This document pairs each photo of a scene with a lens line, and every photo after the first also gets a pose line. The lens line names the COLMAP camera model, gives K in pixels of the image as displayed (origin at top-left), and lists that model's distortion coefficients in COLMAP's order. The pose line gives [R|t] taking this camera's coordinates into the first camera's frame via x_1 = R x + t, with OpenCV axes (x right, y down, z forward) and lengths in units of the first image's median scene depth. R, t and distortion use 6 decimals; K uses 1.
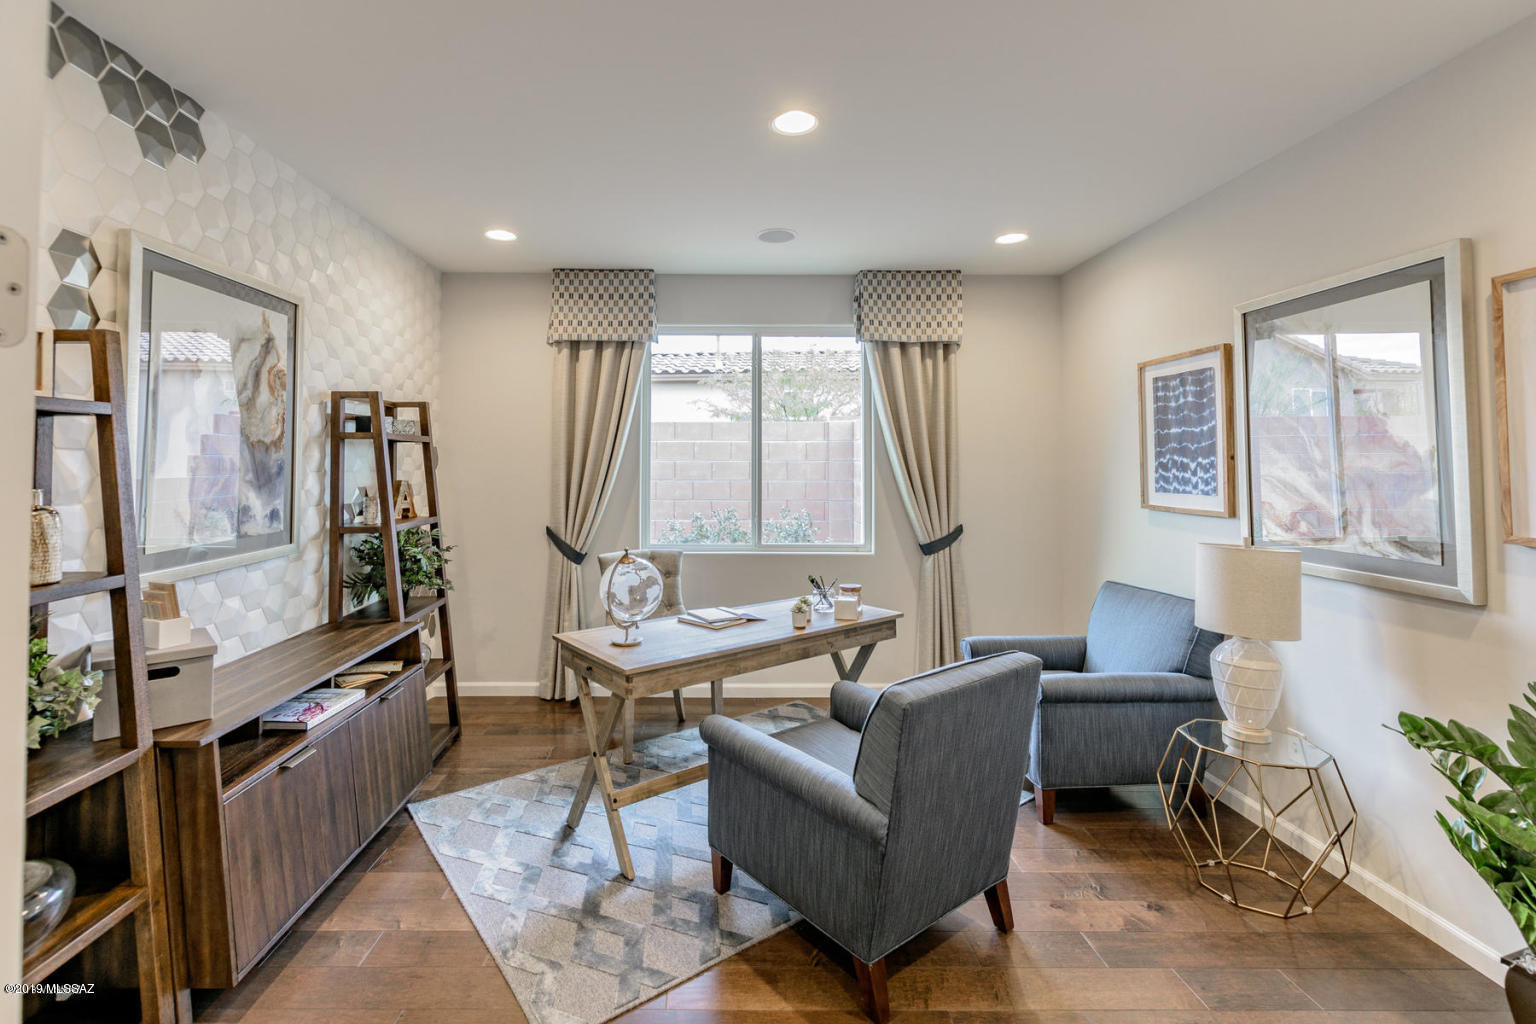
lens RADIAL K [[681.7, 0, 731.0], [0, 681.7, 443.3], [0, 0, 1]] dist [0.003891, -0.000775]
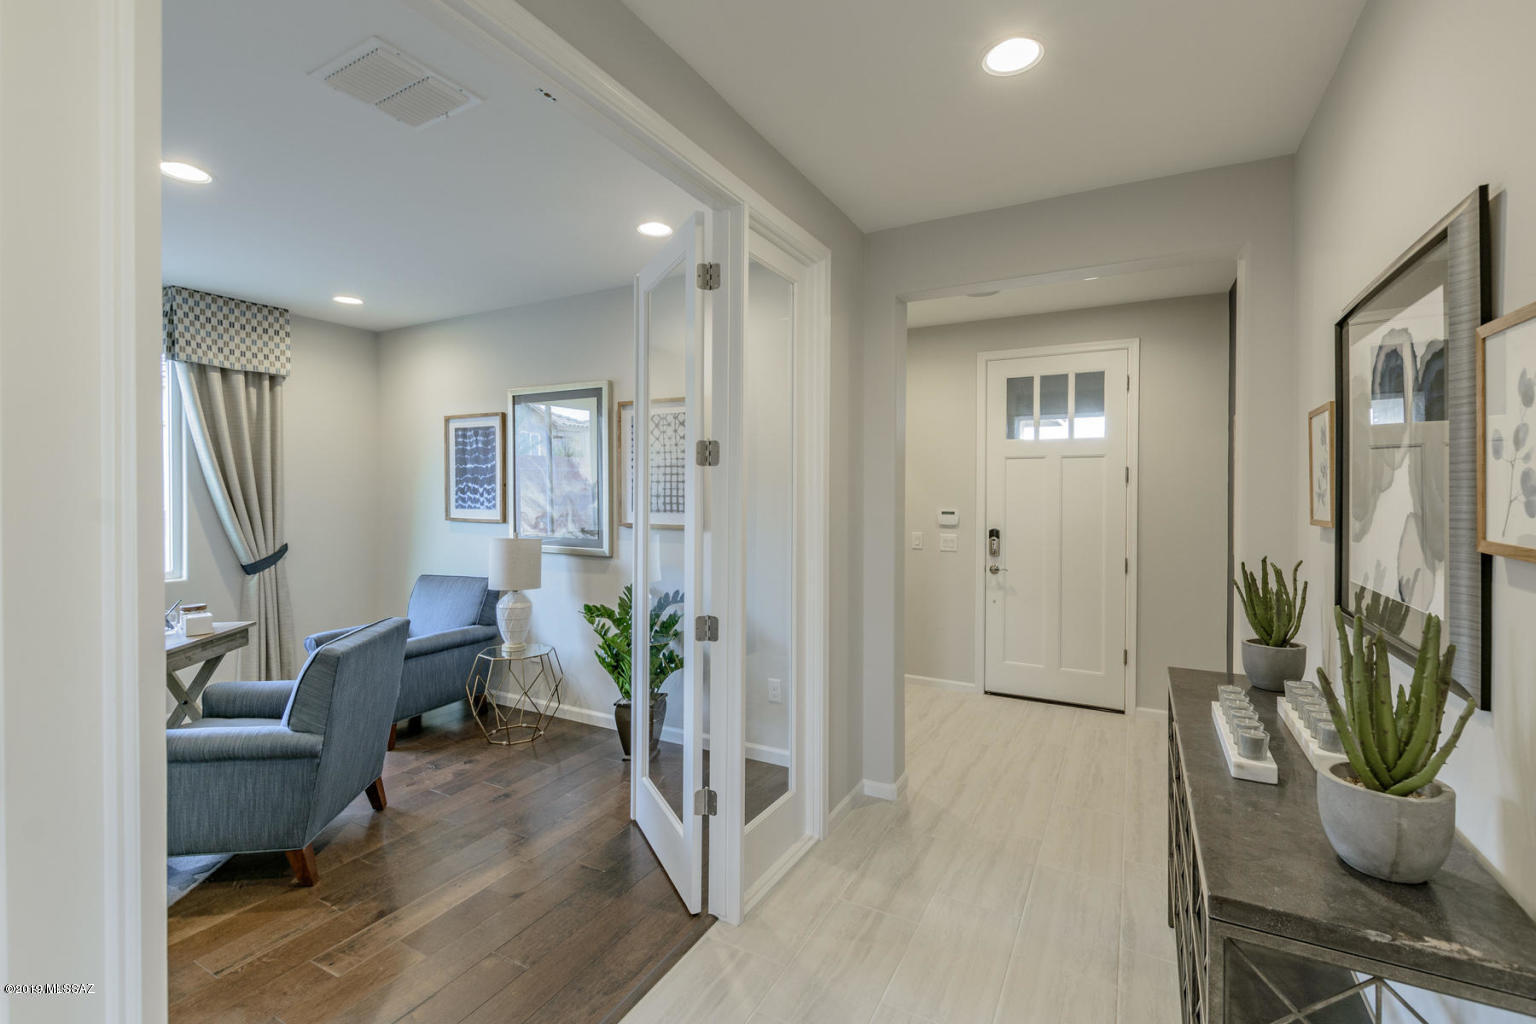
lens RADIAL K [[667.6, 0, 741.9], [0, 667.6, 492.7], [0, 0, 1]] dist [-0.000578, -0.000132]
pose [[0.517821, -0.002661, 0.855485, -0.292285], [-0.028498, 0.999387, 0.020358, -0.008052], [-0.855014, -0.034921, 0.517427, -0.259362]]
